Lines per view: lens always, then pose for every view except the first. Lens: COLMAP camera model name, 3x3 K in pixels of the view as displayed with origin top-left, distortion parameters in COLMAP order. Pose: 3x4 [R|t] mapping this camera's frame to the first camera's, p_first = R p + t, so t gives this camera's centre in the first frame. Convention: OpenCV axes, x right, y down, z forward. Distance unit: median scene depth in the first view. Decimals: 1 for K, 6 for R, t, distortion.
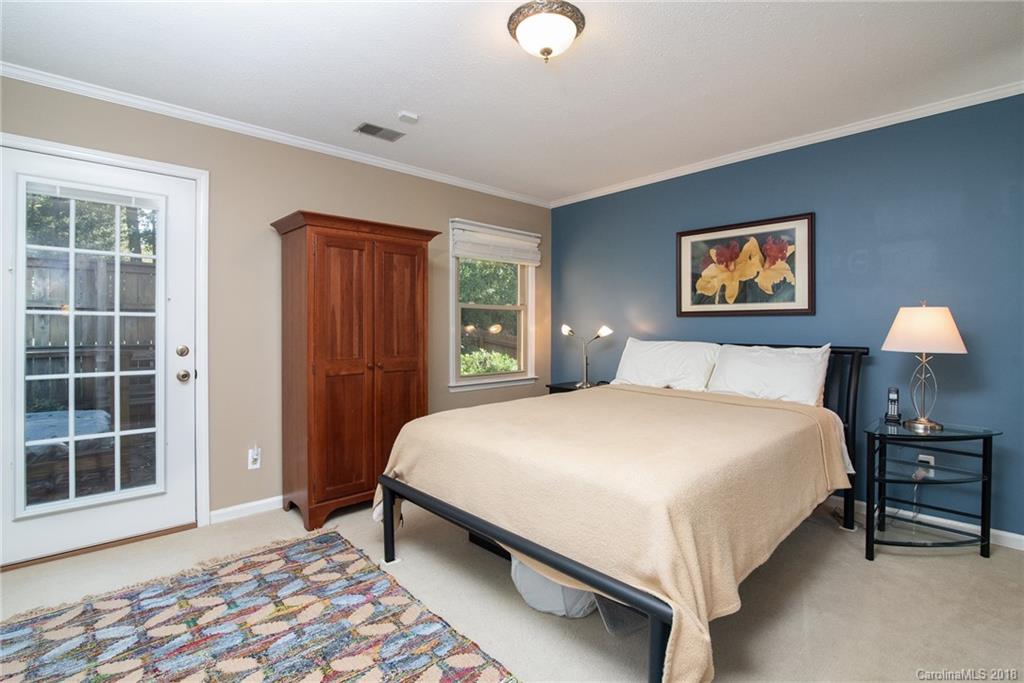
lens RADIAL K [[476.0, 0, 512.9], [0, 476.0, 334.7], [0, 0, 1]] dist [-0.002182, 0.000765]
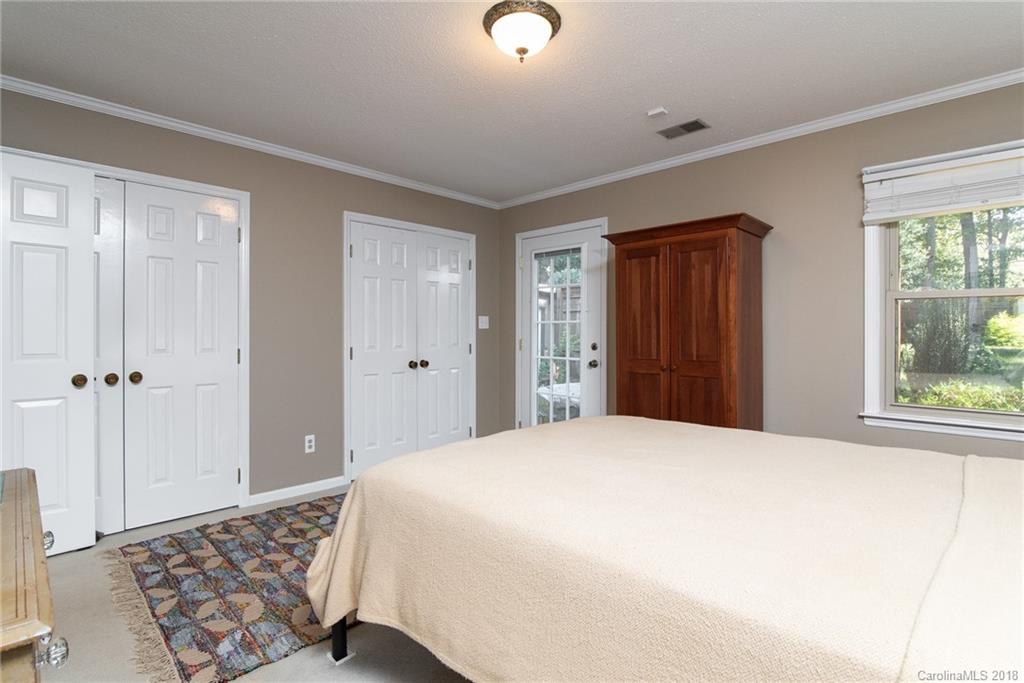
lens RADIAL K [[476.0, 0, 514.9], [0, 476.0, 334.5], [0, 0, 1]] dist [-0.002182, 0.000765]
pose [[0.060859, 0.006062, -0.998128, 0.703695], [-0.012221, 0.999911, 0.005327, -0.006949], [0.998072, 0.011873, 0.060928, 0.627351]]
